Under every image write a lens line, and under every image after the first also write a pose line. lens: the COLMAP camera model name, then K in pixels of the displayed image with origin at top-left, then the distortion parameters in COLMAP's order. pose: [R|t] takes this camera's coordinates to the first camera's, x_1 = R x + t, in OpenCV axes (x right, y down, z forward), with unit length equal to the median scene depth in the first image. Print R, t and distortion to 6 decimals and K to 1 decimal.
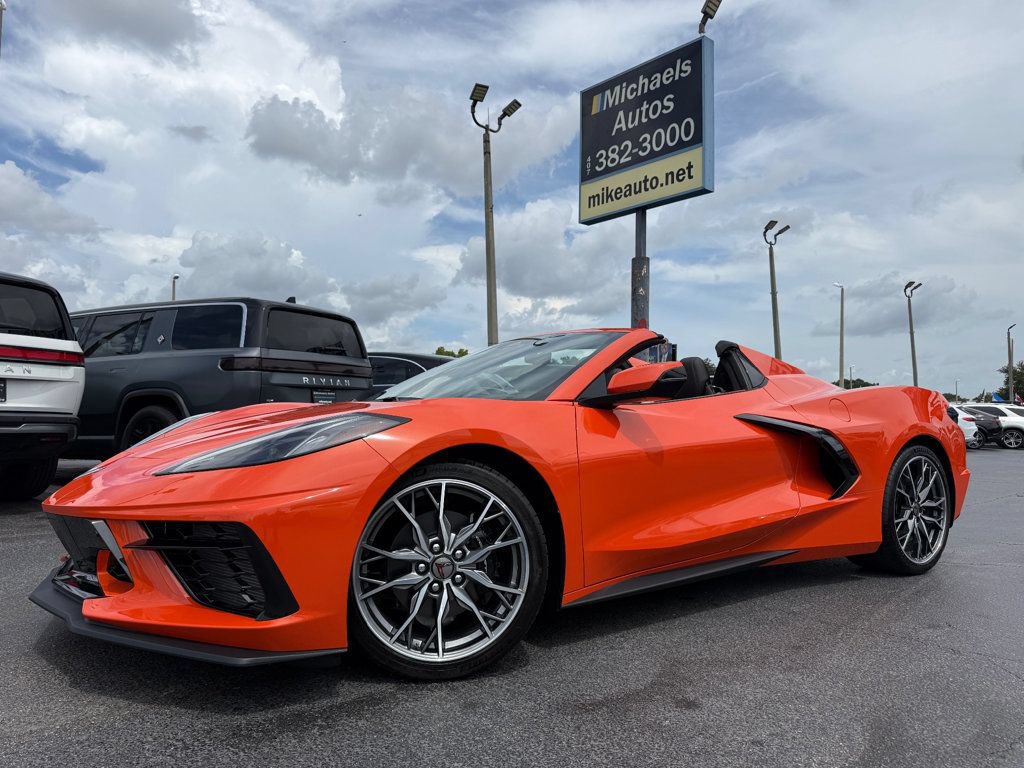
lens RADIAL K [[759.6, 0, 512.0], [0, 759.6, 384.0], [0, 0, 1]] dist [0.065733, -0.098727]
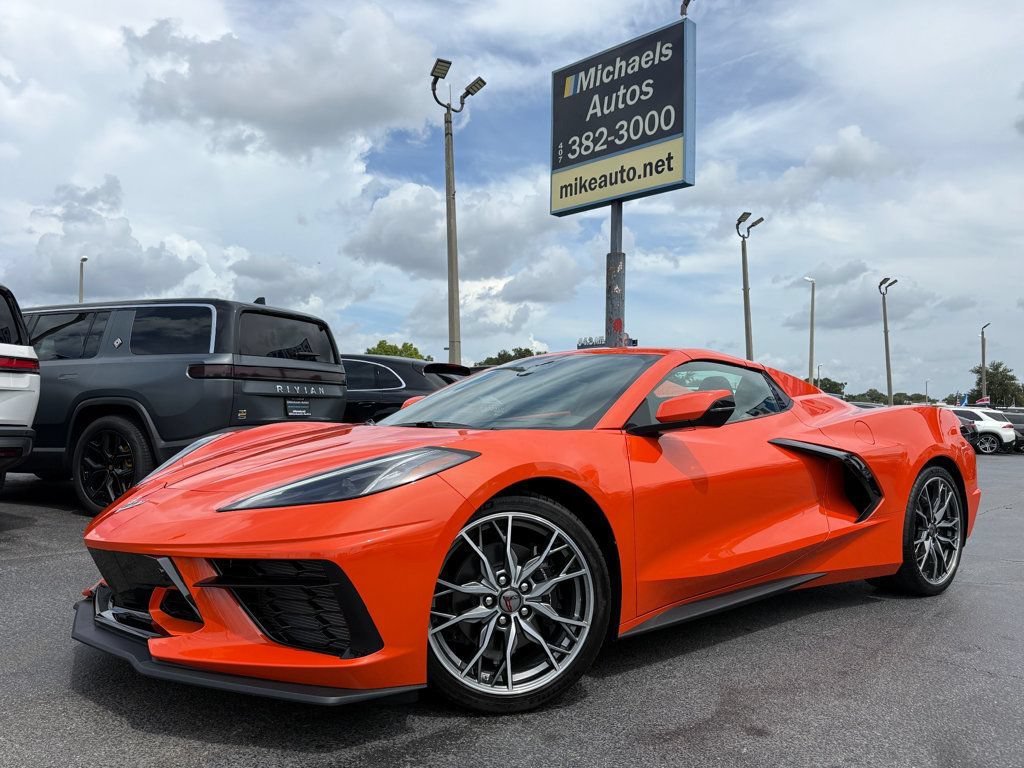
lens RADIAL K [[831.8, 0, 502.3], [0, 831.8, 391.8], [0, 0, 1]] dist [0.084195, -0.125361]
pose [[0.997640, 0.005233, 0.068462, -0.041834], [-0.006459, 0.999822, 0.017702, -0.012588], [-0.068357, -0.018102, 0.997497, -0.021370]]
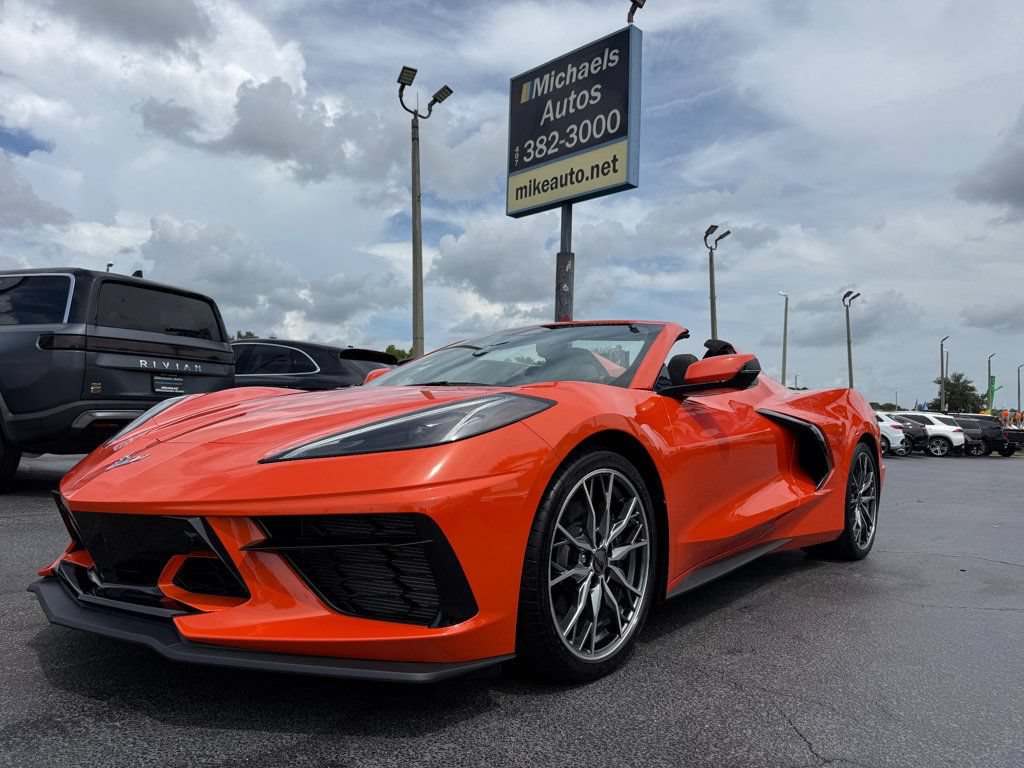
lens RADIAL K [[741.4, 0, 542.4], [0, 741.4, 395.7], [0, 0, 1]] dist [0.066930, -0.090584]
pose [[0.997466, 0.021396, 0.067844, 0.081280], [-0.021998, 0.999725, 0.008138, 0.009490], [-0.067651, -0.009609, 0.997663, 0.056864]]
